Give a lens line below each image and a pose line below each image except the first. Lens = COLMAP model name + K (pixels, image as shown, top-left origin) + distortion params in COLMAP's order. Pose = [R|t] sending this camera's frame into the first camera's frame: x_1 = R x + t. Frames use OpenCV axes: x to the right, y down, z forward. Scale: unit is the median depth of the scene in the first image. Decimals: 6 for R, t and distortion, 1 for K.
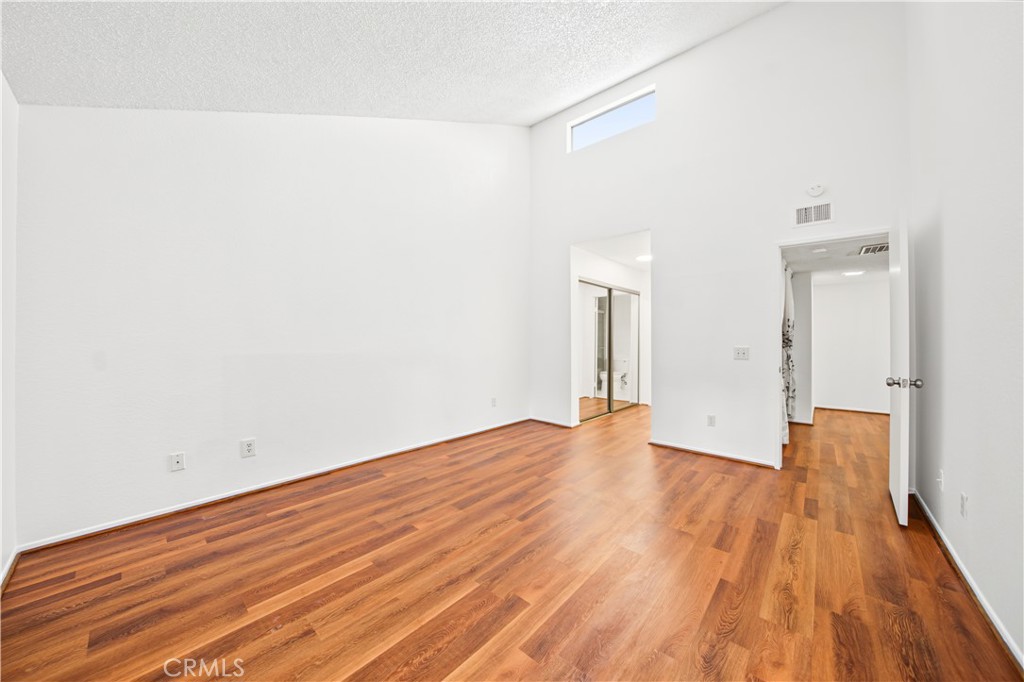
lens RADIAL K [[360.7, 0, 512.7], [0, 360.7, 338.8], [0, 0, 1]] dist [-0.022552, 0.002484]
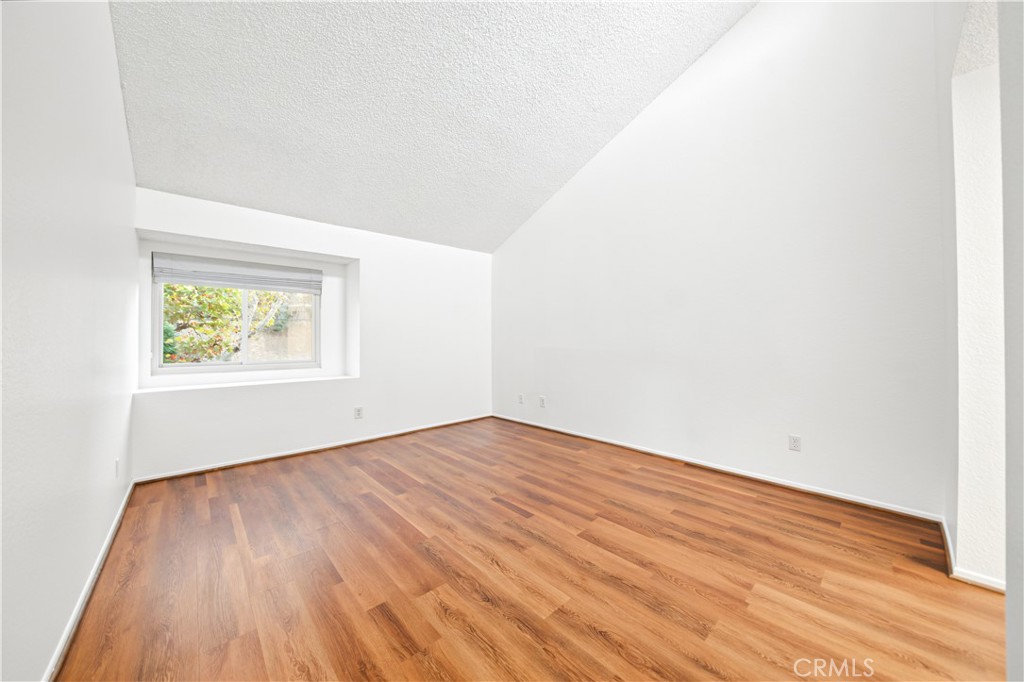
lens RADIAL K [[360.7, 0, 512.7], [0, 360.7, 338.8], [0, 0, 1]] dist [-0.022552, 0.002484]
pose [[-0.119865, -0.003115, -0.992785, 0.916185], [0.006279, 0.999973, -0.003895, 0.005347], [0.992770, -0.006701, -0.119842, 0.962419]]
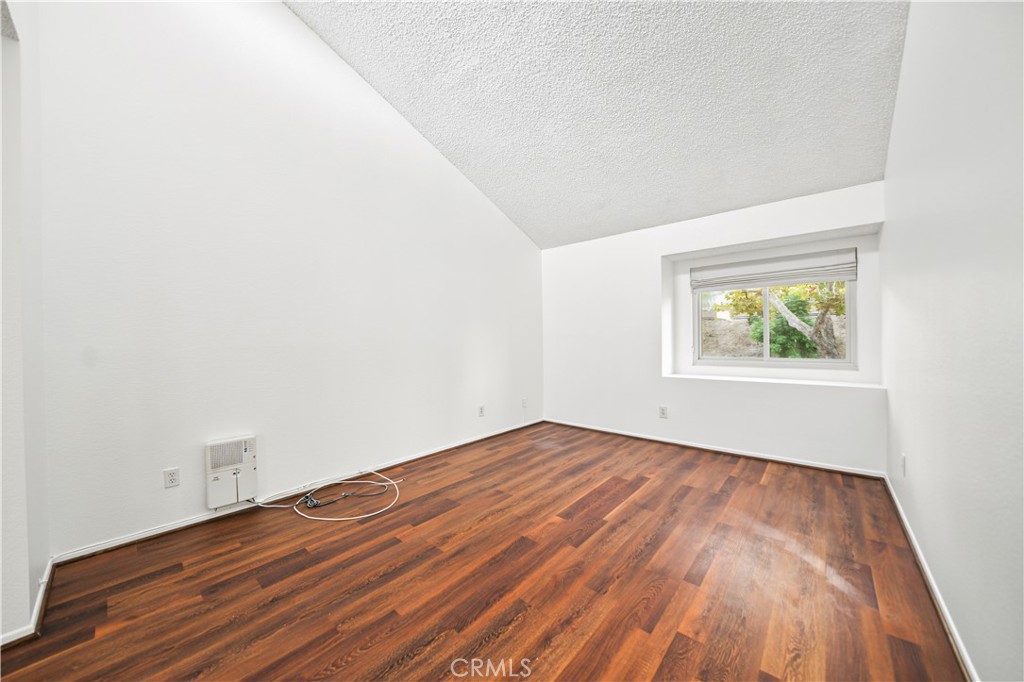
lens RADIAL K [[360.7, 0, 512.7], [0, 360.7, 338.8], [0, 0, 1]] dist [-0.022552, 0.002484]
pose [[-0.999990, 0.003511, -0.002850, 0.157277], [0.003505, 0.999992, 0.001976, -0.022202], [0.002857, 0.001966, -0.999994, 1.430673]]
